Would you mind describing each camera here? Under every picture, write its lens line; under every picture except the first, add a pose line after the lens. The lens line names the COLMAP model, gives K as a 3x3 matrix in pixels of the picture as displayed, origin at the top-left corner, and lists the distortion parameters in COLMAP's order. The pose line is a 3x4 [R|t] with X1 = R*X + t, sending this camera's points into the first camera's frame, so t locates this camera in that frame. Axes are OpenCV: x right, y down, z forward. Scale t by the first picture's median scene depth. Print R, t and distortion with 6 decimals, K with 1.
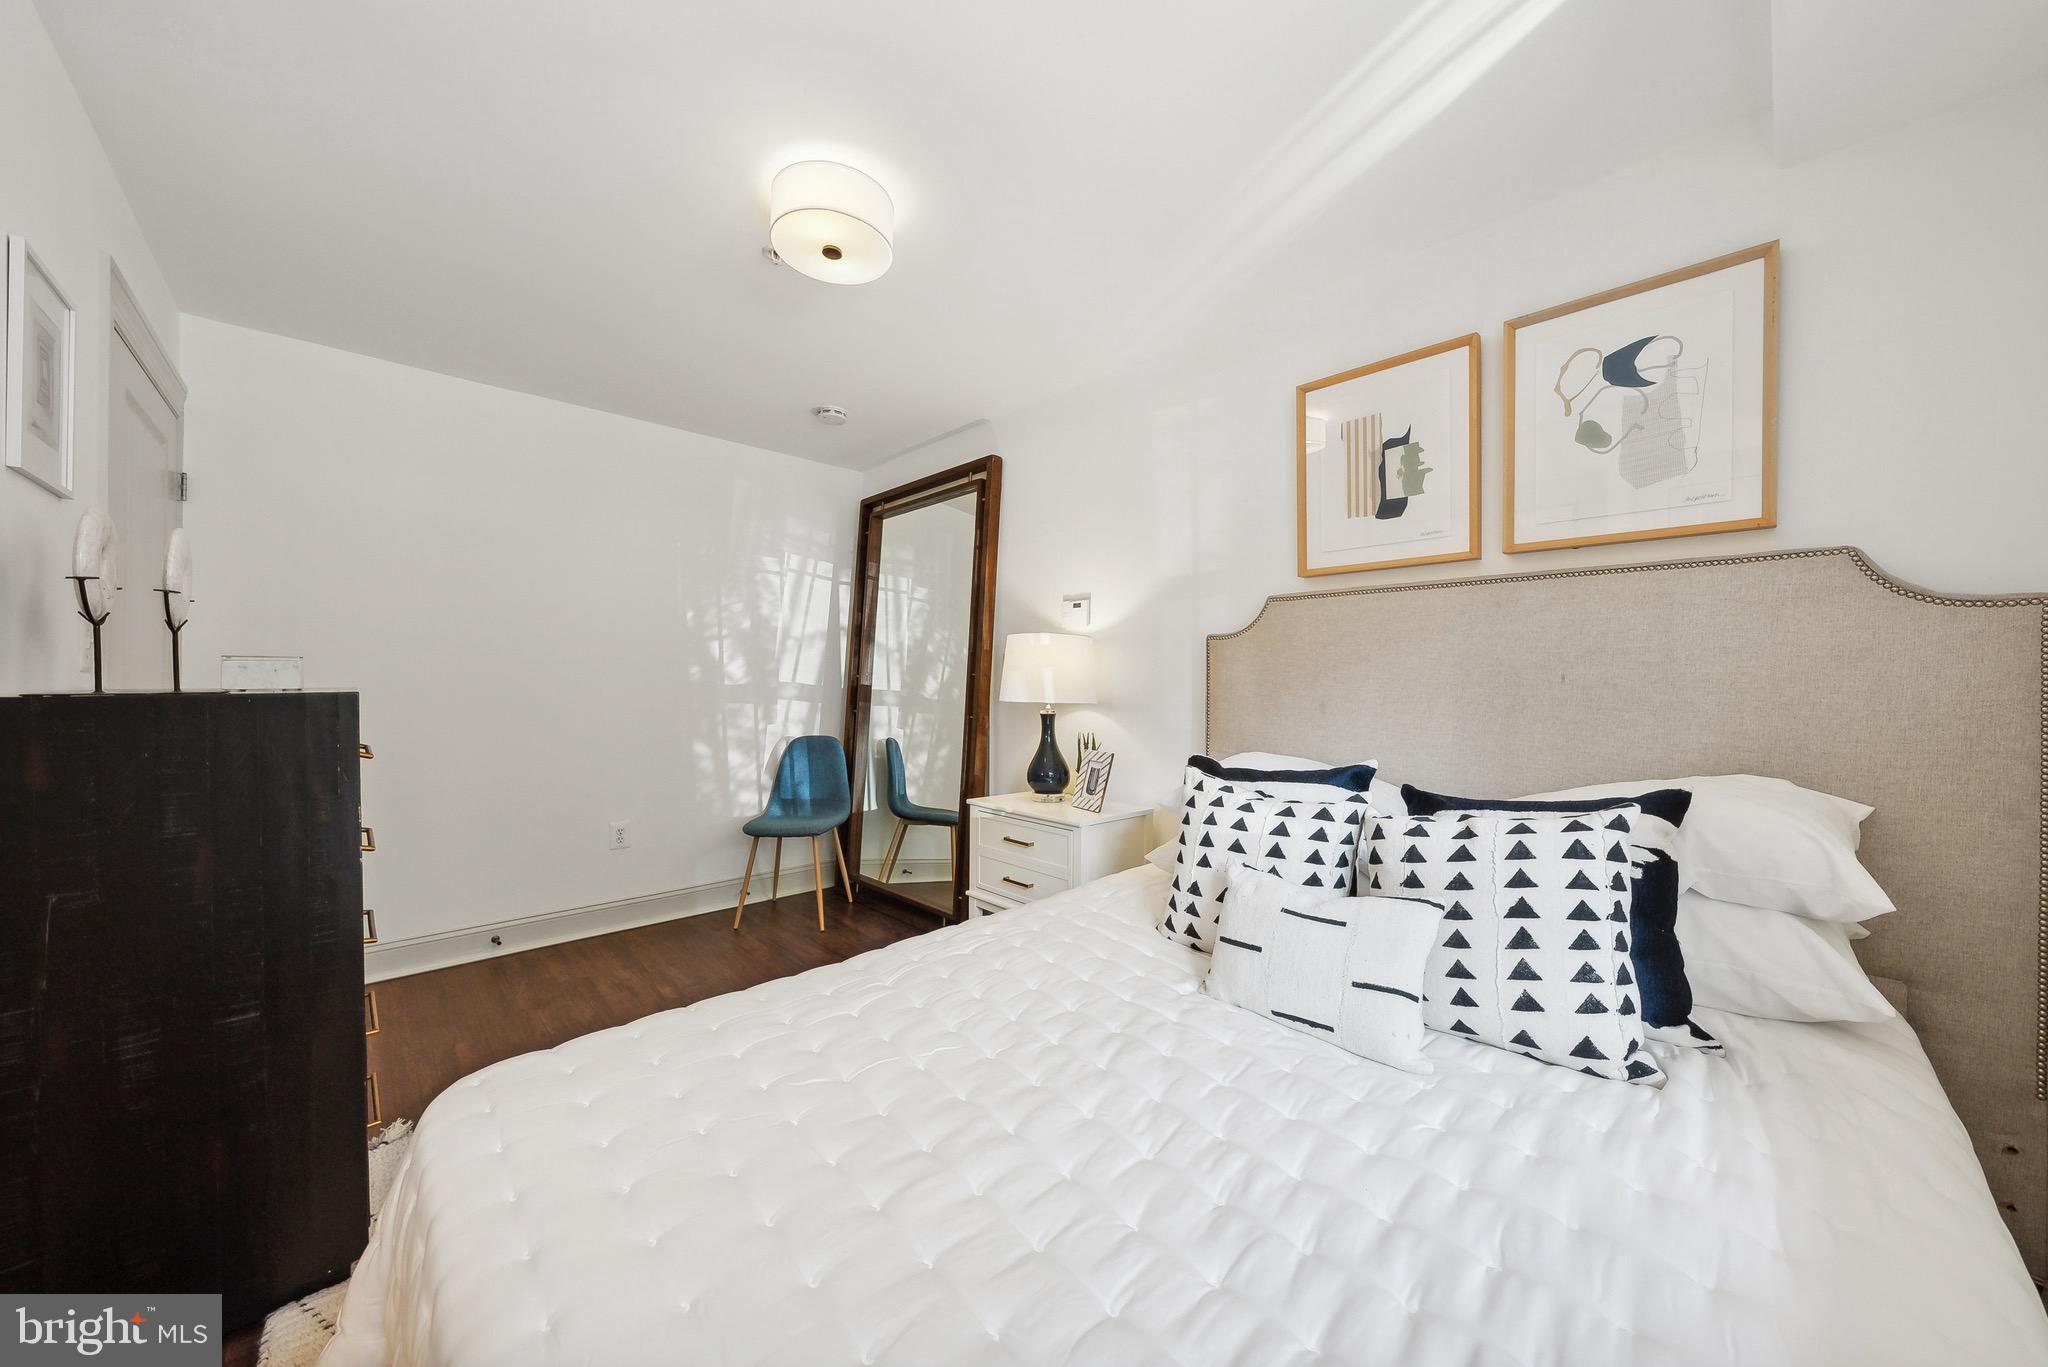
lens RADIAL K [[707.2, 0, 1026.3], [0, 707.2, 685.2], [0, 0, 1]] dist [0.001329, 0.000060]
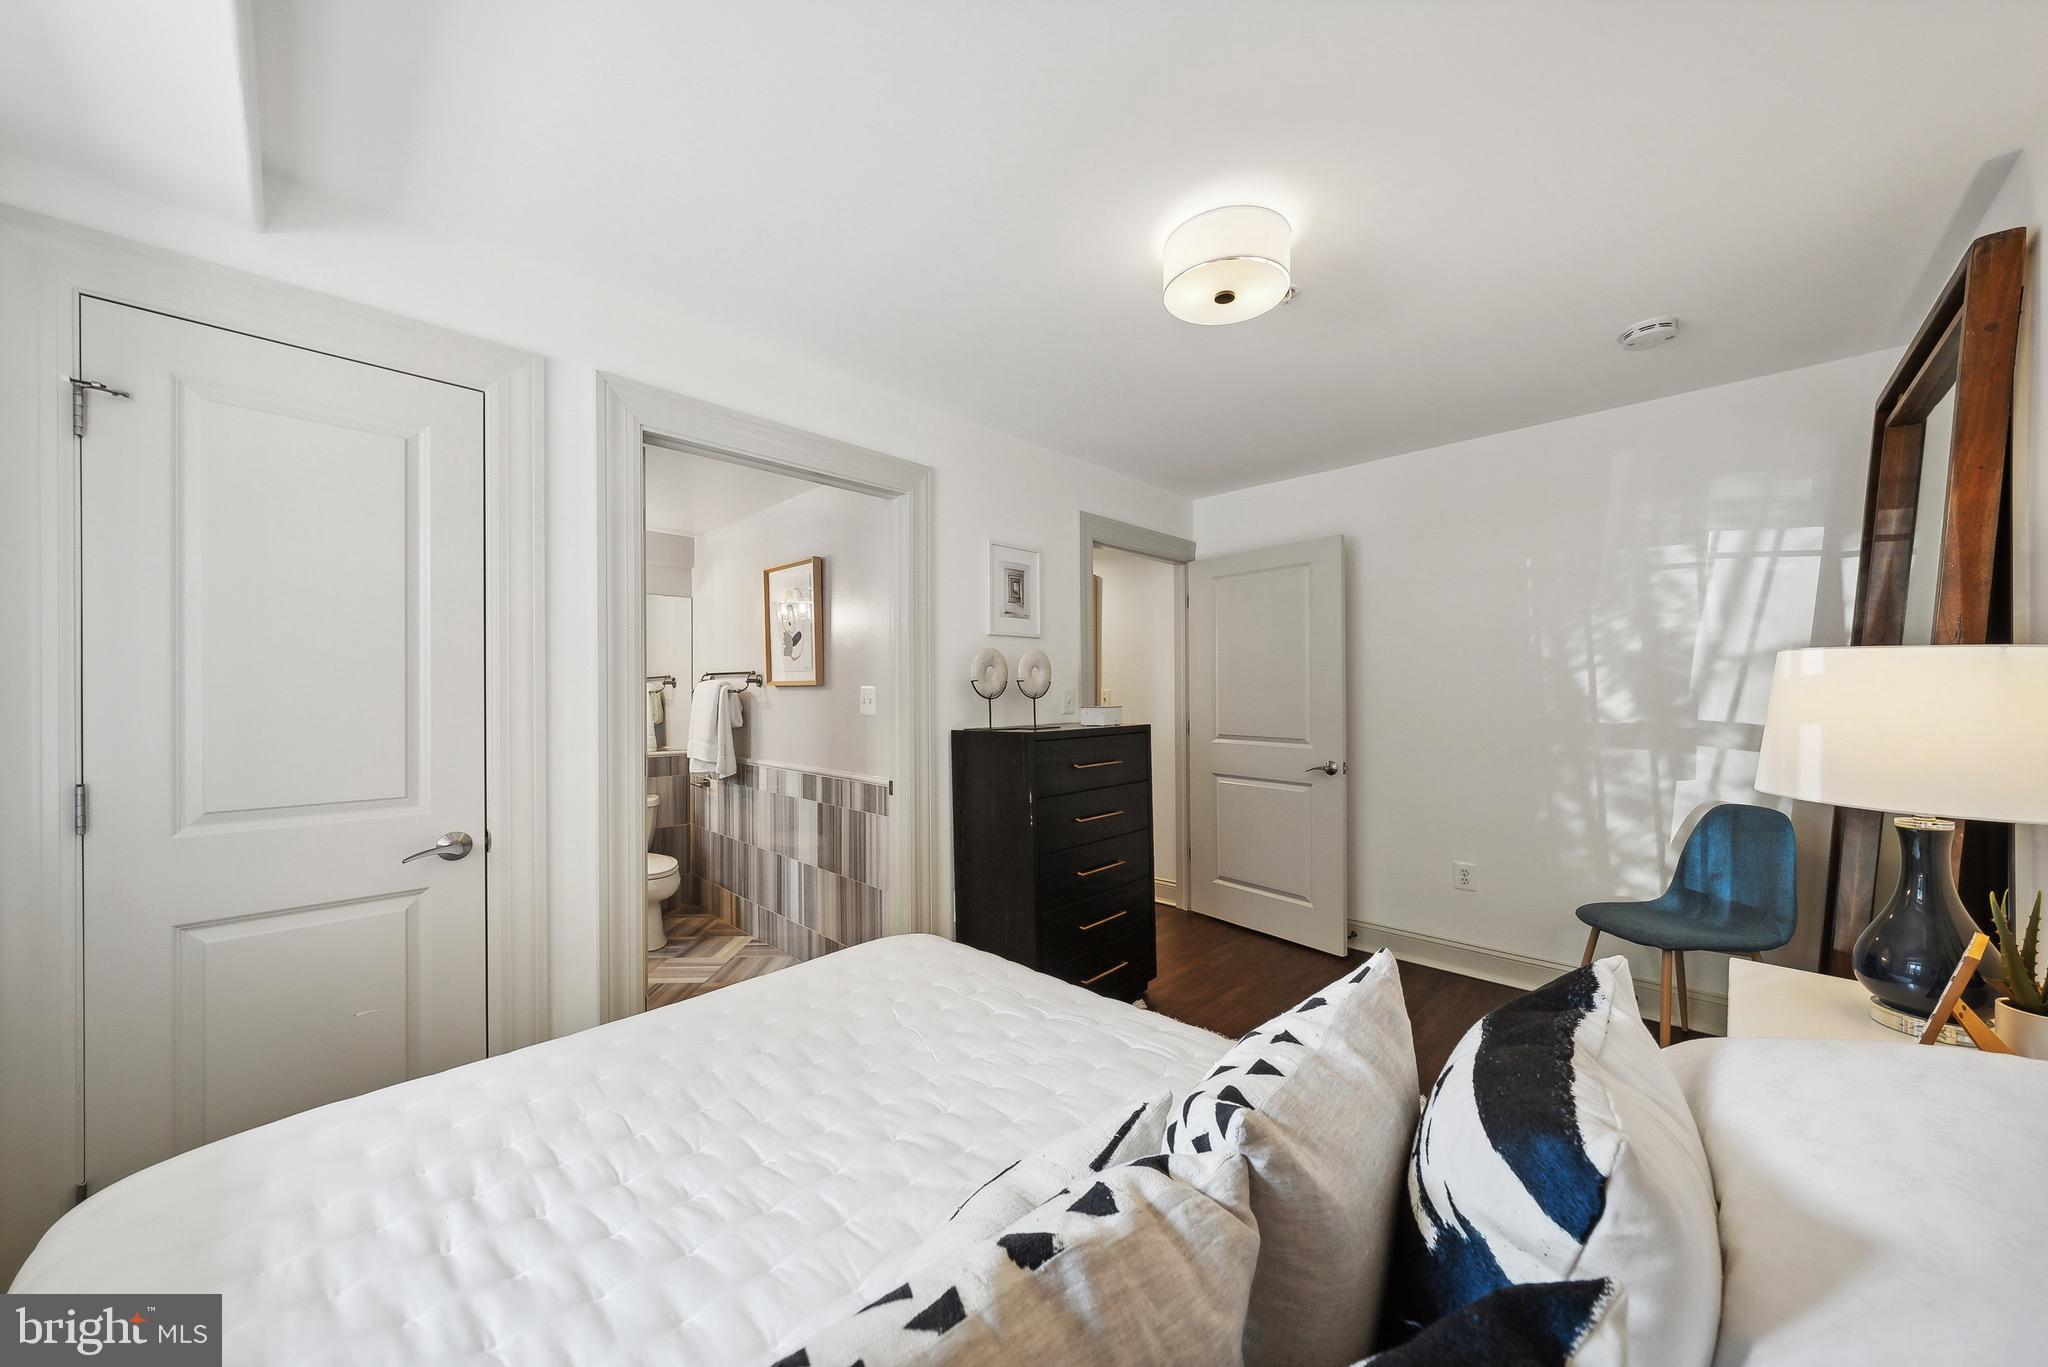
lens RADIAL K [[711.9, 0, 1026.2], [0, 711.9, 696.5], [0, 0, 1]] dist [-0.005262, -0.000207]
pose [[0.036044, -0.016966, -0.999206, 0.325305], [0.004481, 0.999849, -0.016816, -0.021761], [0.999340, -0.003871, 0.036115, 0.327392]]
